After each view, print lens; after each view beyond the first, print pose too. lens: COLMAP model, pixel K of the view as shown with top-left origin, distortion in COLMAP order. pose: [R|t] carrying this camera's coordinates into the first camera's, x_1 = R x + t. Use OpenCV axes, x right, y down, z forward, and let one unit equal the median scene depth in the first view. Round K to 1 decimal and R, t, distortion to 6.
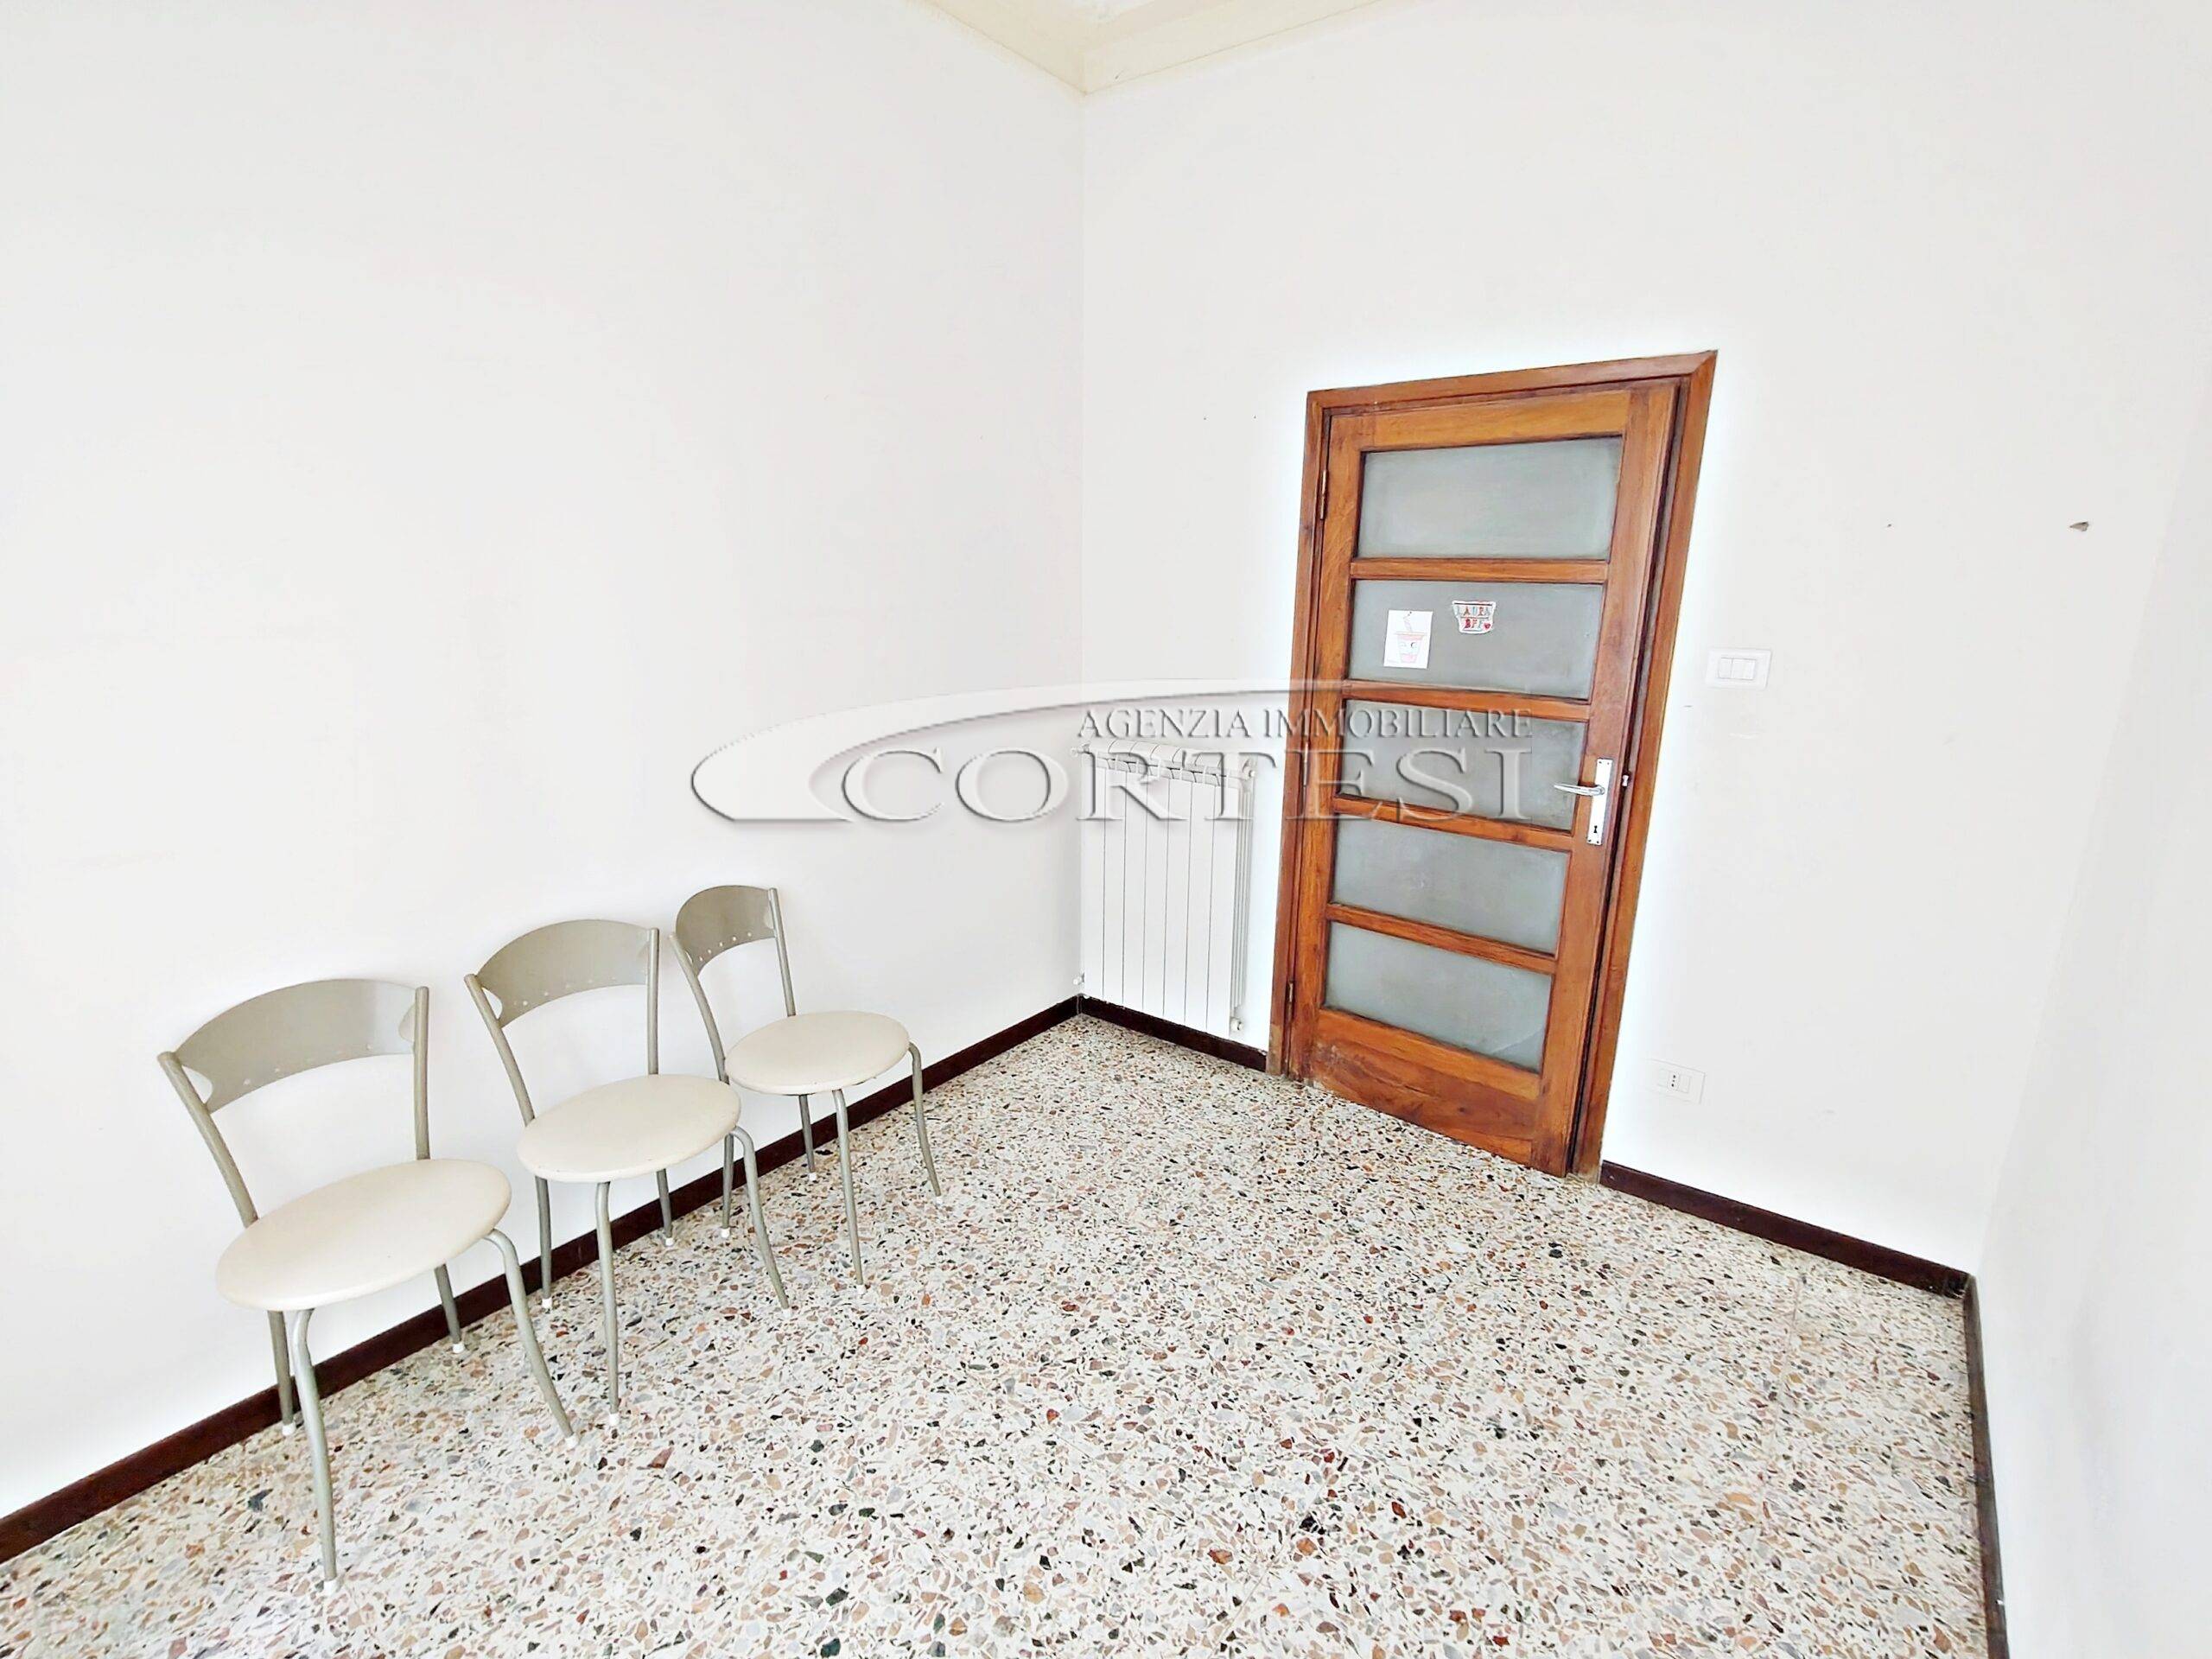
lens RADIAL K [[1038.8, 0, 1092.1], [0, 1038.8, 827.6], [0, 0, 1]] dist [-0.002087, 0.000255]
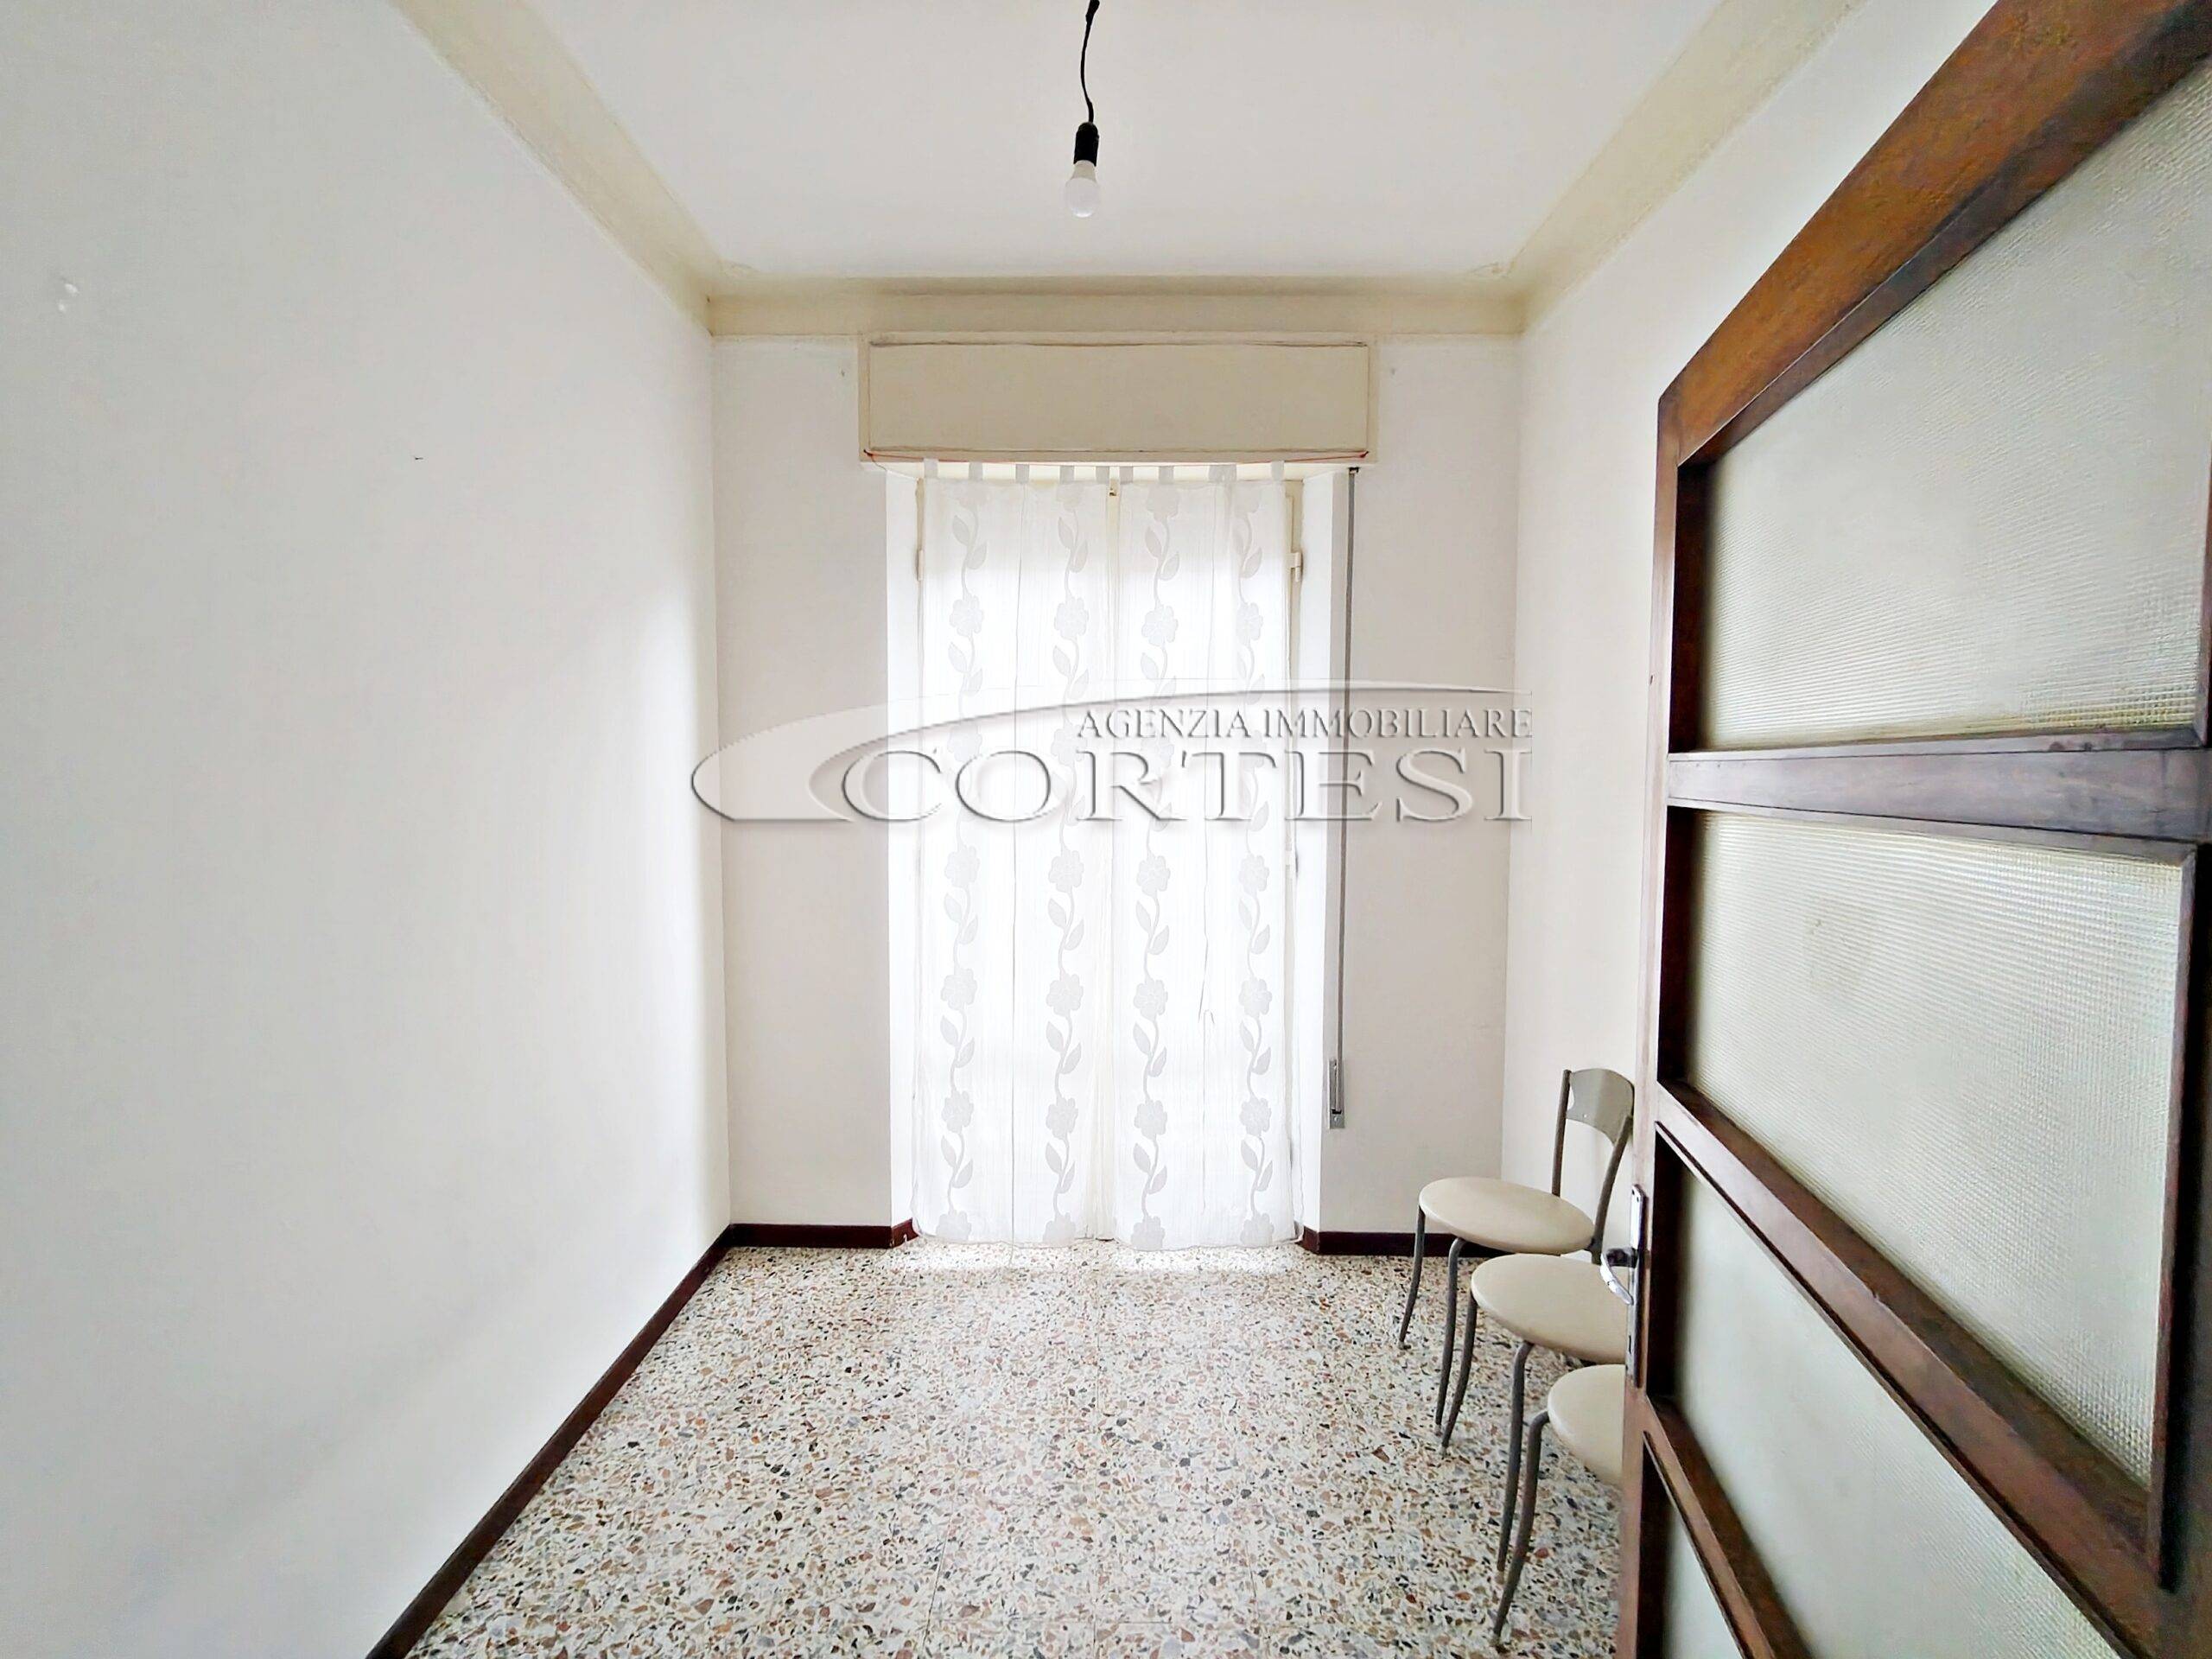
lens RADIAL K [[1038.8, 0, 1092.1], [0, 1038.8, 827.6], [0, 0, 1]] dist [-0.002087, 0.000255]
pose [[-0.795582, 0.017204, -0.605602, 0.677126], [-0.159256, 0.958505, 0.236444, -0.406487], [0.584540, 0.284556, -0.759829, 1.663120]]
